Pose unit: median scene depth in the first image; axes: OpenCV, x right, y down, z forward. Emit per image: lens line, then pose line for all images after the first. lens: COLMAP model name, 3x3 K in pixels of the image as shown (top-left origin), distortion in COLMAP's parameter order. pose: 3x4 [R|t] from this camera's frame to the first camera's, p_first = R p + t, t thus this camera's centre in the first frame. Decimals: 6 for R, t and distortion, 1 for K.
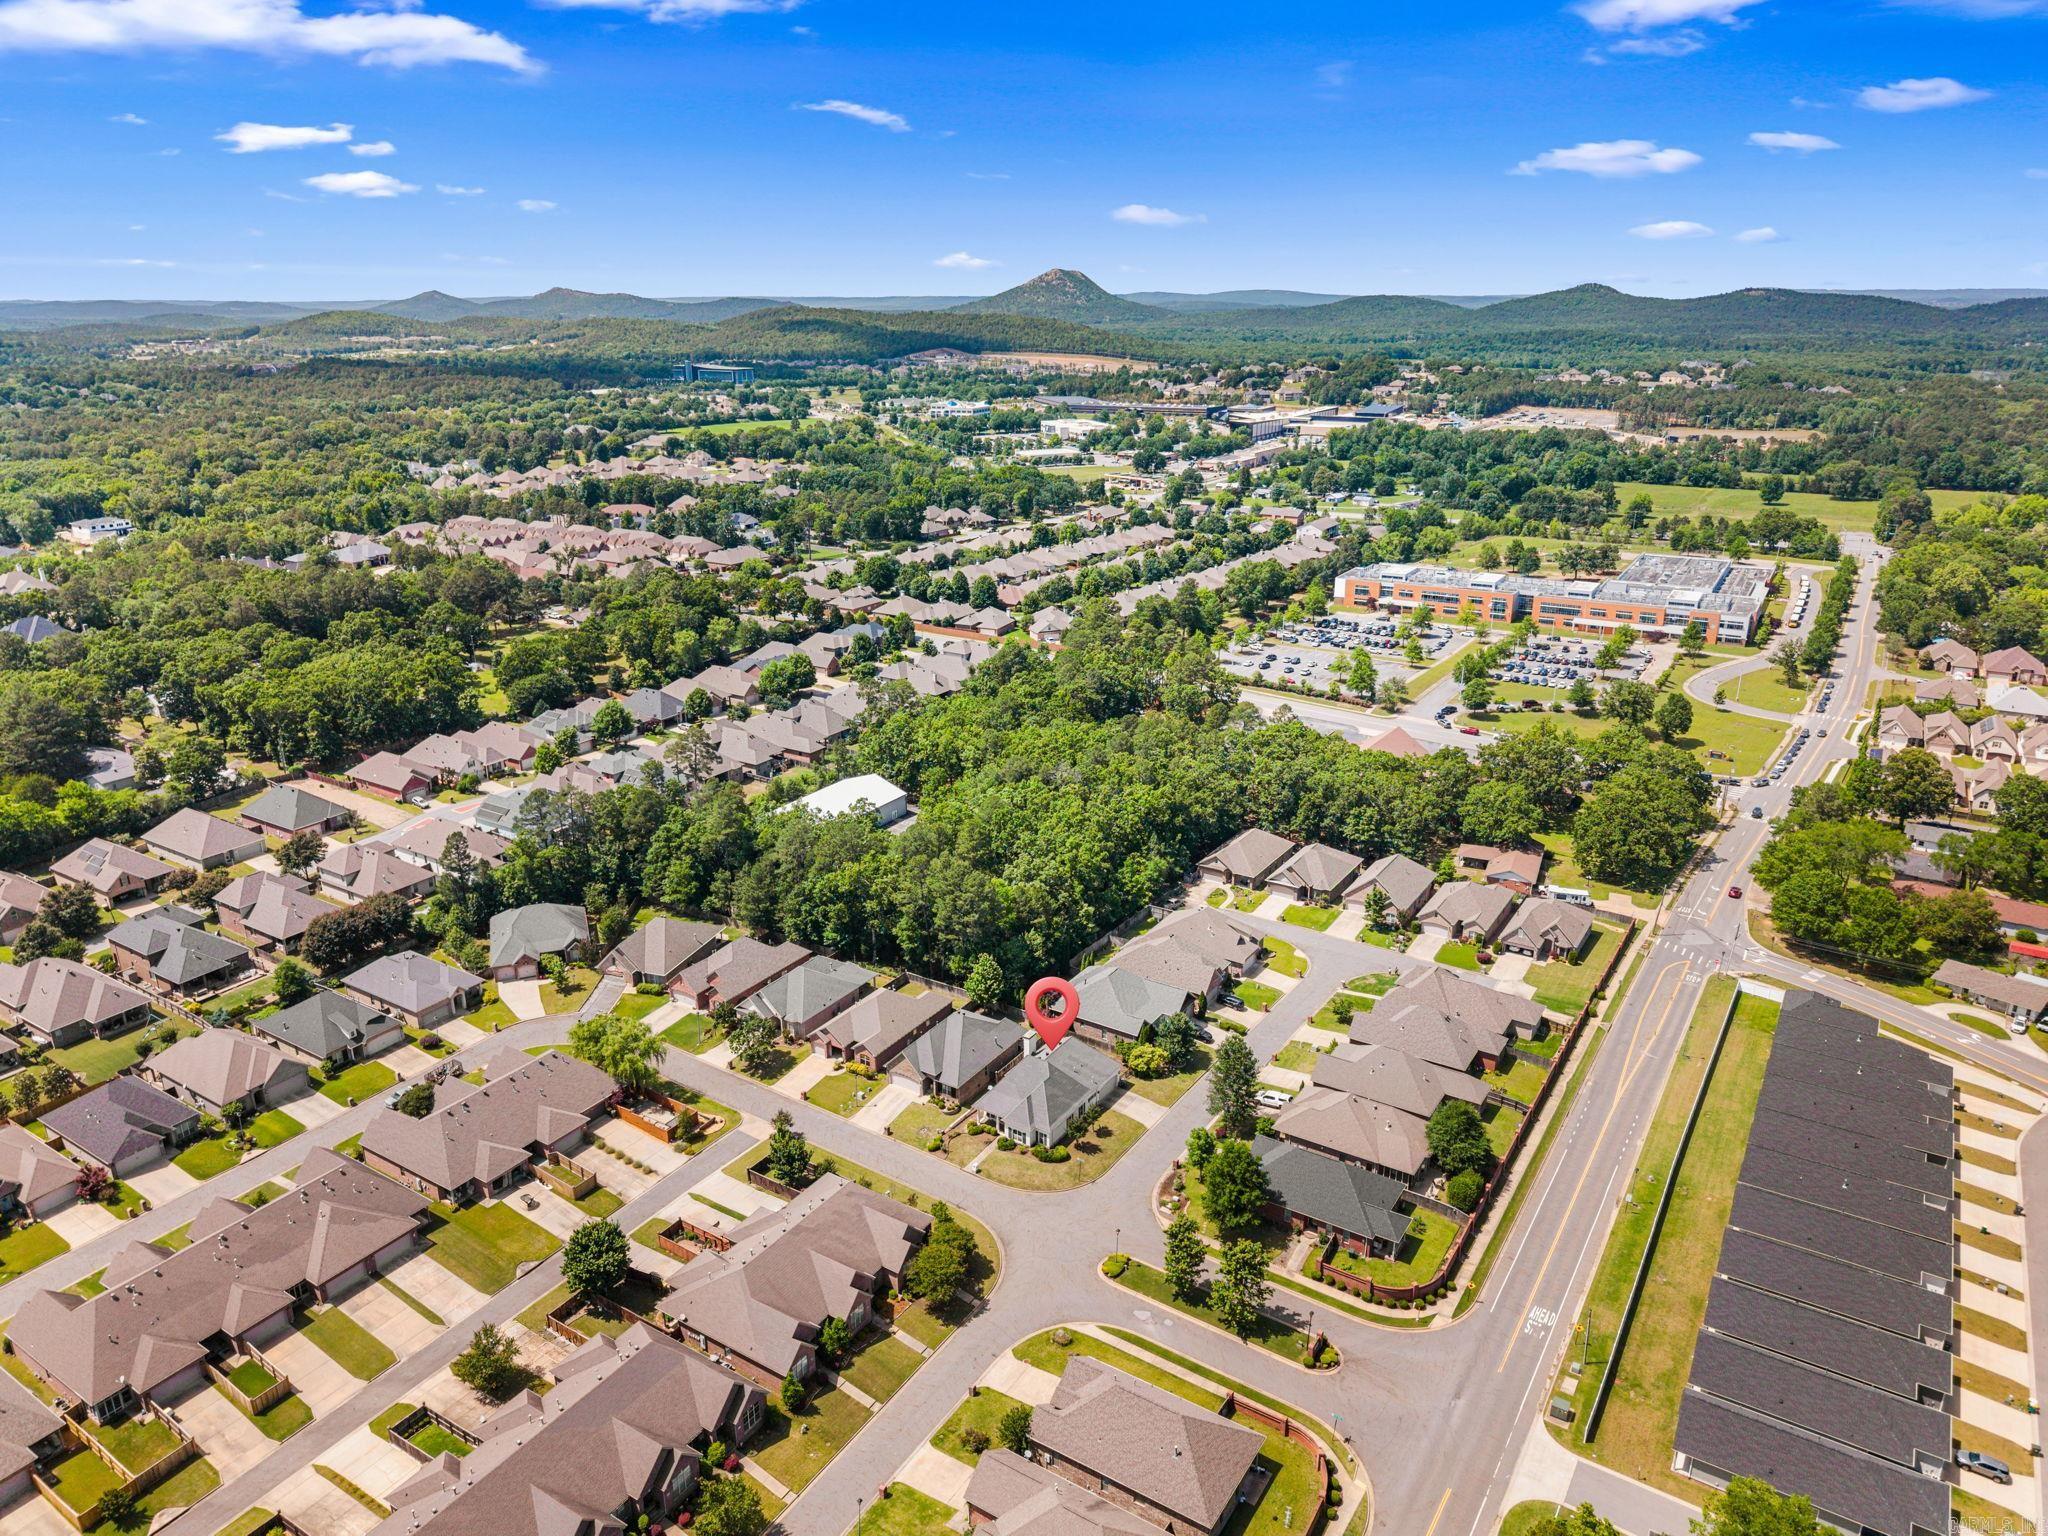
lens RADIAL K [[1365.1, 0, 1024.0], [0, 1365.1, 768.0], [0, 0, 1]] dist [0.064703, -0.077117]
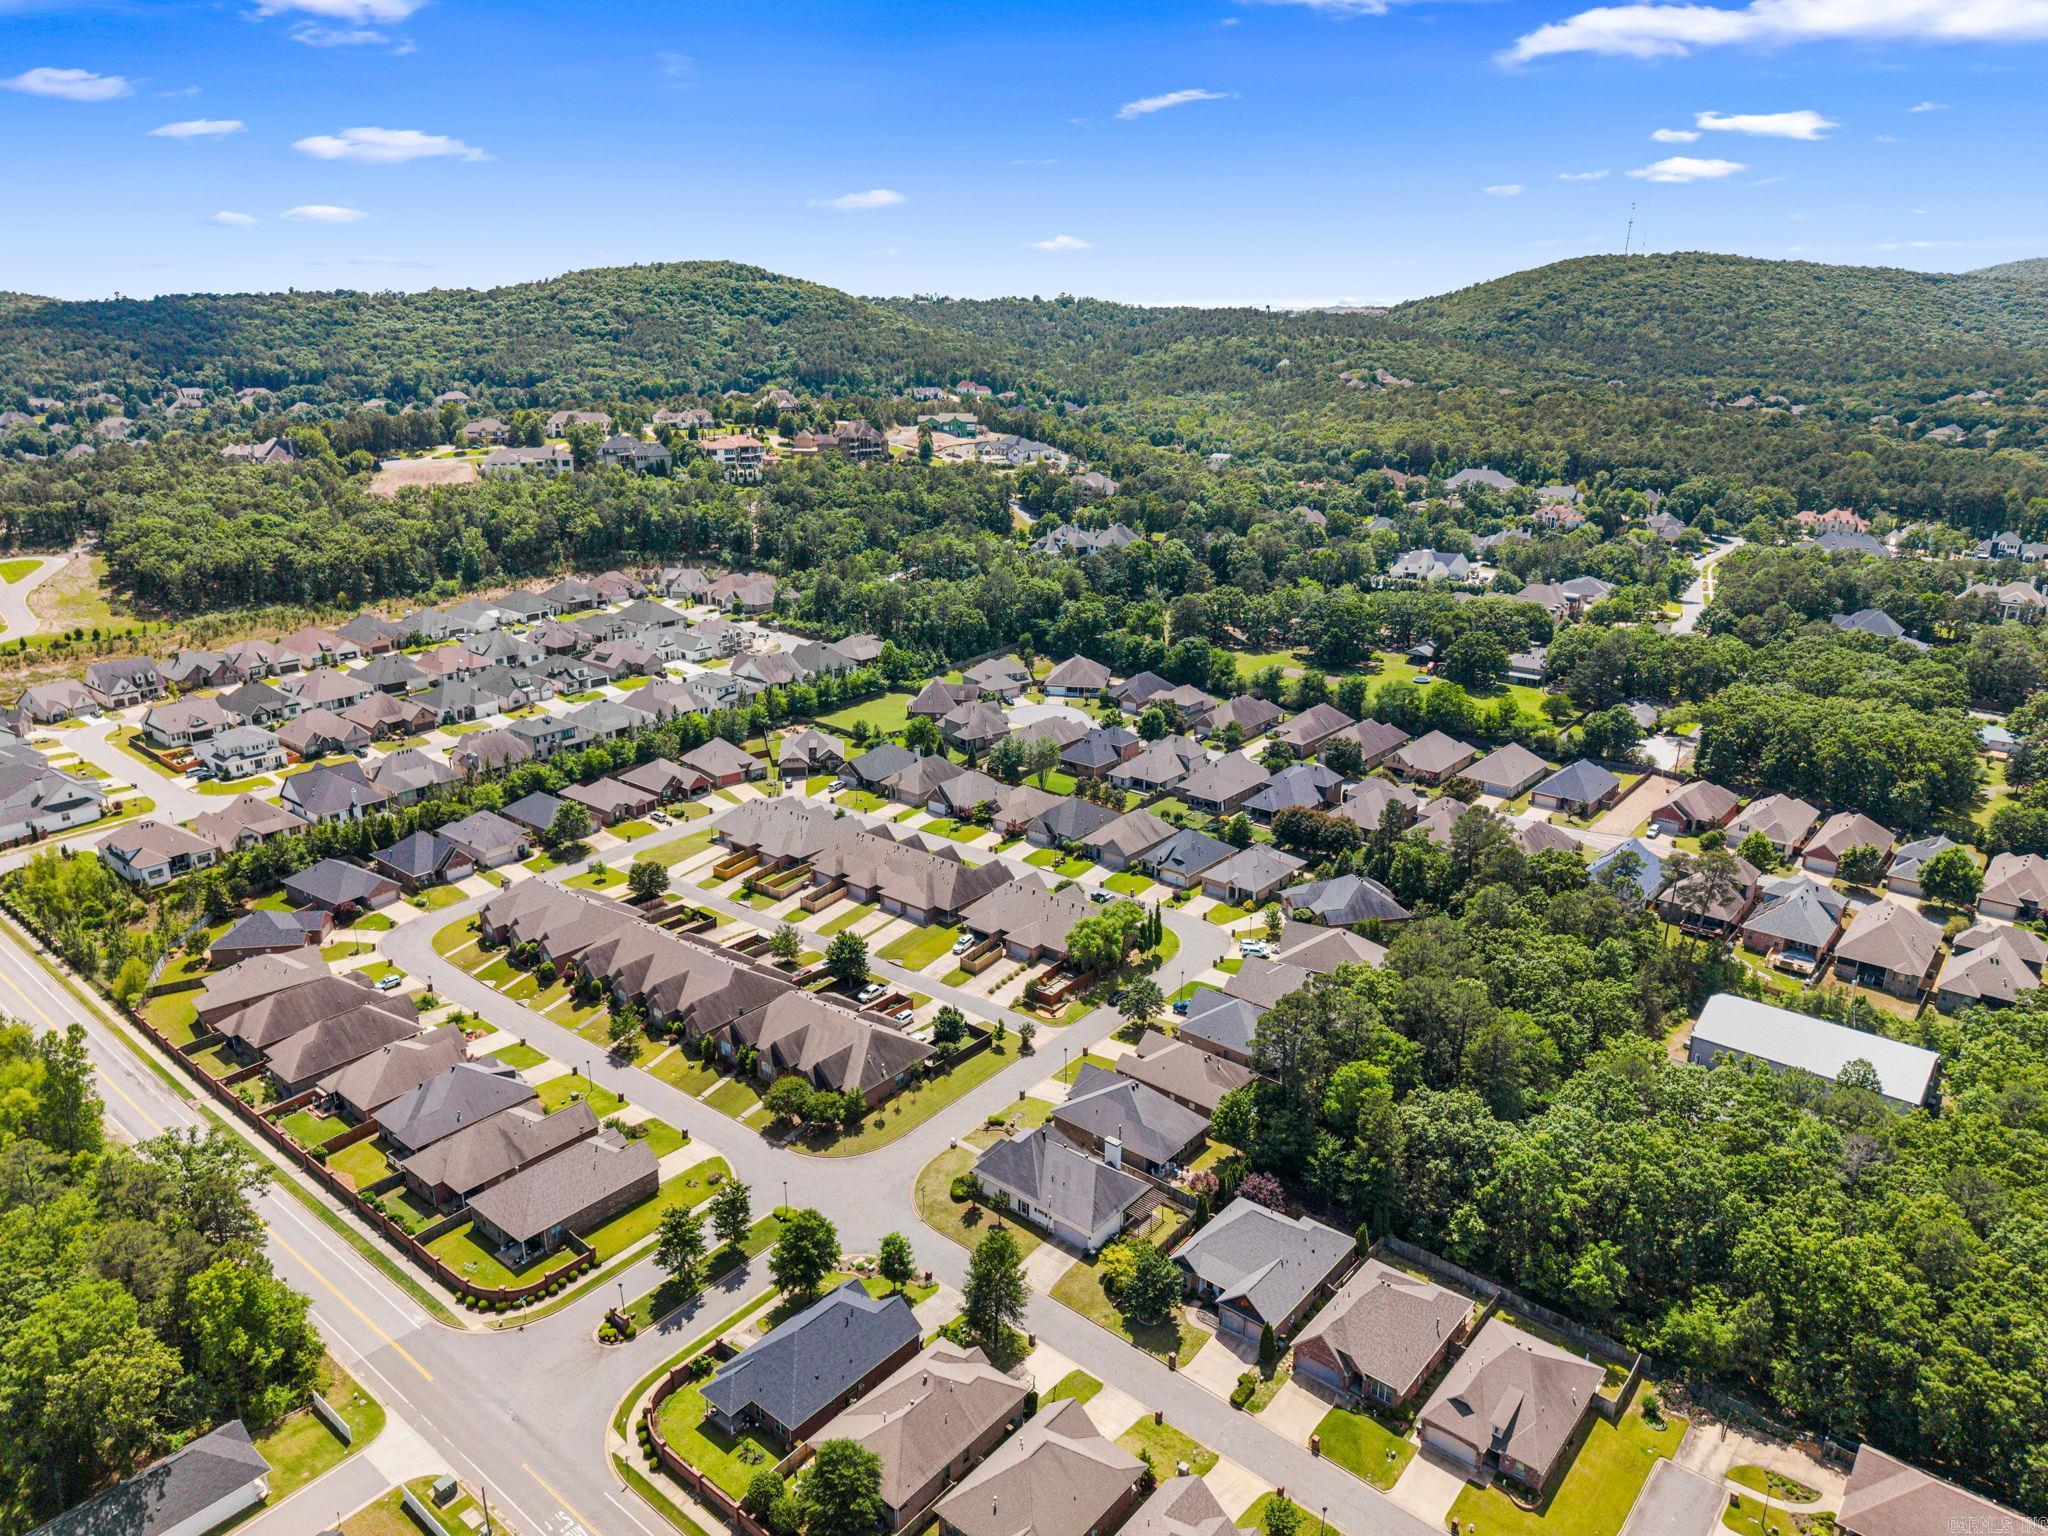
lens RADIAL K [[1365.1, 0, 1024.0], [0, 1365.1, 768.0], [0, 0, 1]] dist [0.064703, -0.077117]
pose [[-0.119244, 0.323739, -0.938602, 0.756777], [-0.324880, 0.880583, 0.345002, -0.302660], [0.938208, 0.346072, 0.000172, 0.847739]]
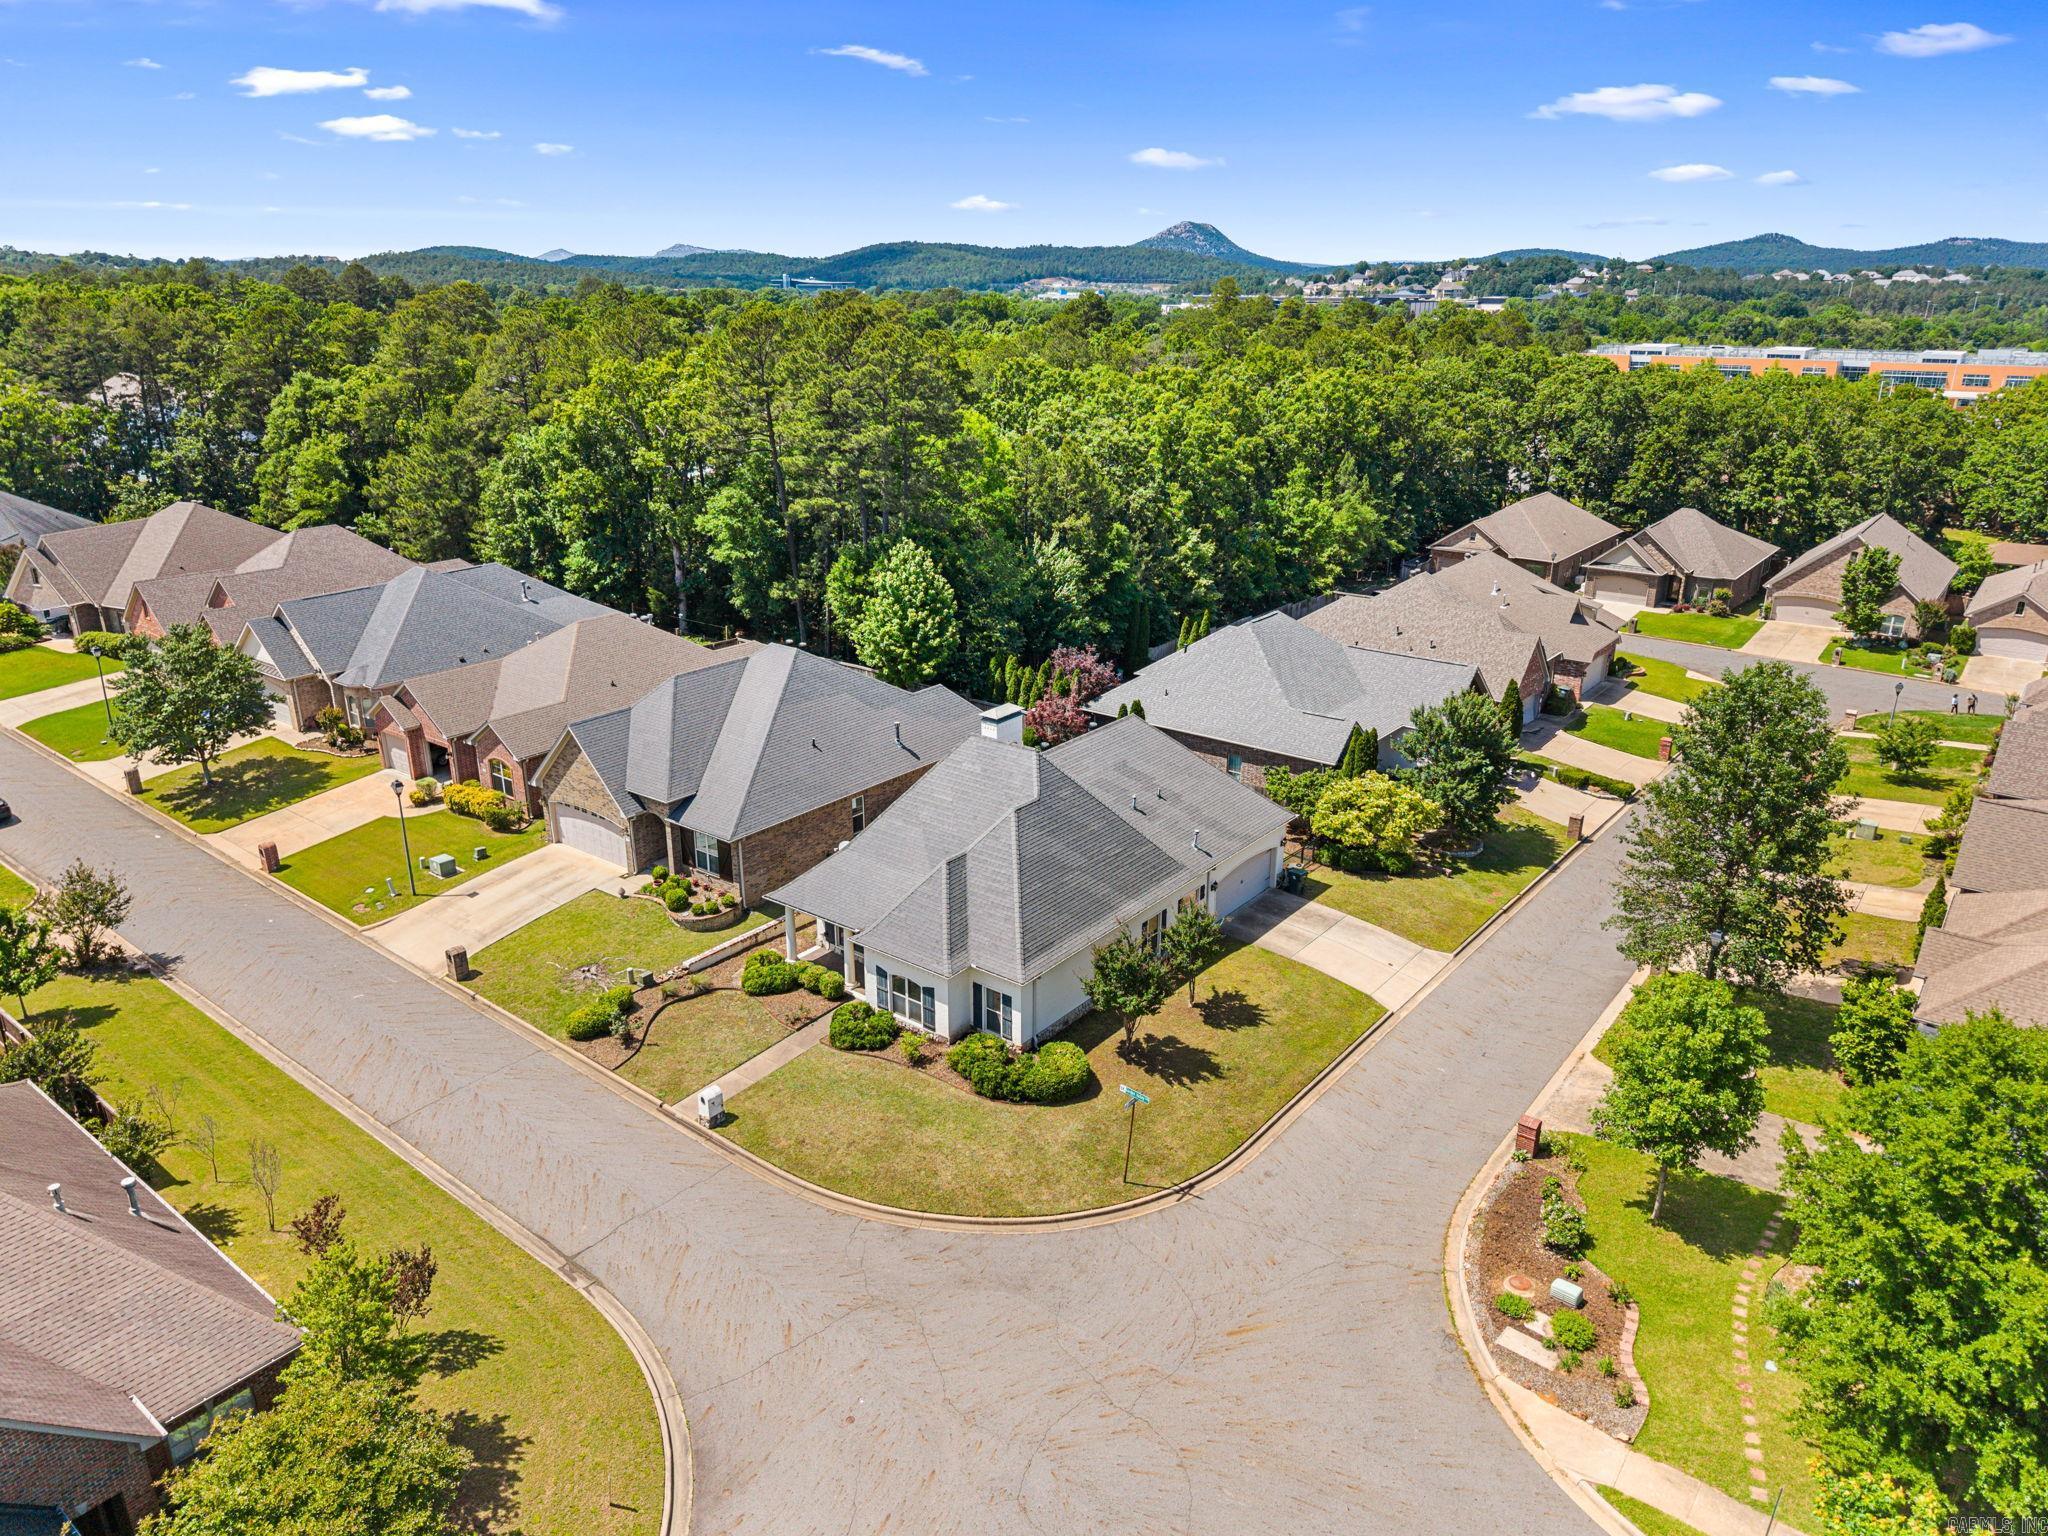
lens RADIAL K [[1395.5, 0, 1027.4], [0, 1395.5, 729.5], [0, 0, 1]] dist [0.038409, -0.033872]
pose [[0.996400, 0.034879, -0.077268, 0.034796], [-0.036133, 0.999236, -0.014882, 0.200727], [0.076690, 0.017621, 0.996899, 0.669175]]
